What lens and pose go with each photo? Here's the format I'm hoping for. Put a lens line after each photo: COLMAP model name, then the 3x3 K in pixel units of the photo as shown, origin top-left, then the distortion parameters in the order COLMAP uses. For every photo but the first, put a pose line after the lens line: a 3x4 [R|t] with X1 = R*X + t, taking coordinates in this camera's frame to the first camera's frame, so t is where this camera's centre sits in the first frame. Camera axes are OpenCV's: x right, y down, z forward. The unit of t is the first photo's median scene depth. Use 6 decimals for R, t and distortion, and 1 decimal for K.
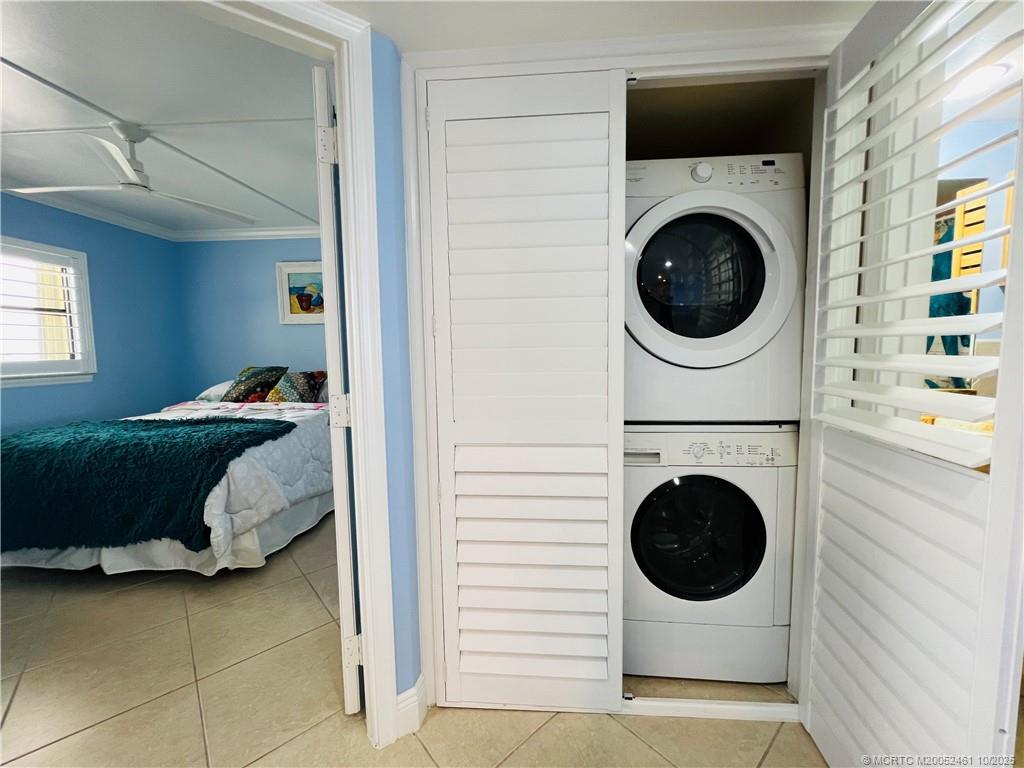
lens RADIAL K [[416.5, 0, 512.0], [0, 416.5, 384.0], [0, 0, 1]] dist [0.002887, 0.000236]
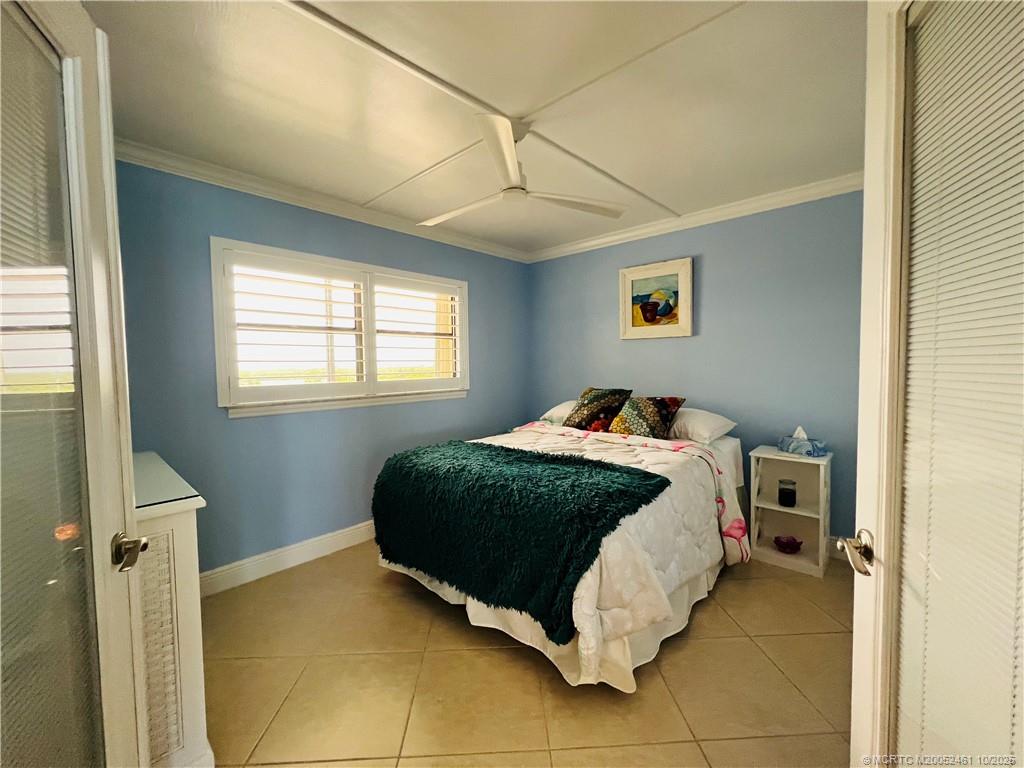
lens RADIAL K [[416.5, 0, 512.0], [0, 416.5, 384.0], [0, 0, 1]] dist [0.002887, 0.000236]
pose [[0.784934, 0.032208, -0.618741, -0.273611], [-0.047067, 0.998862, -0.007714, -0.046343], [0.617788, 0.035177, 0.785557, 0.250784]]
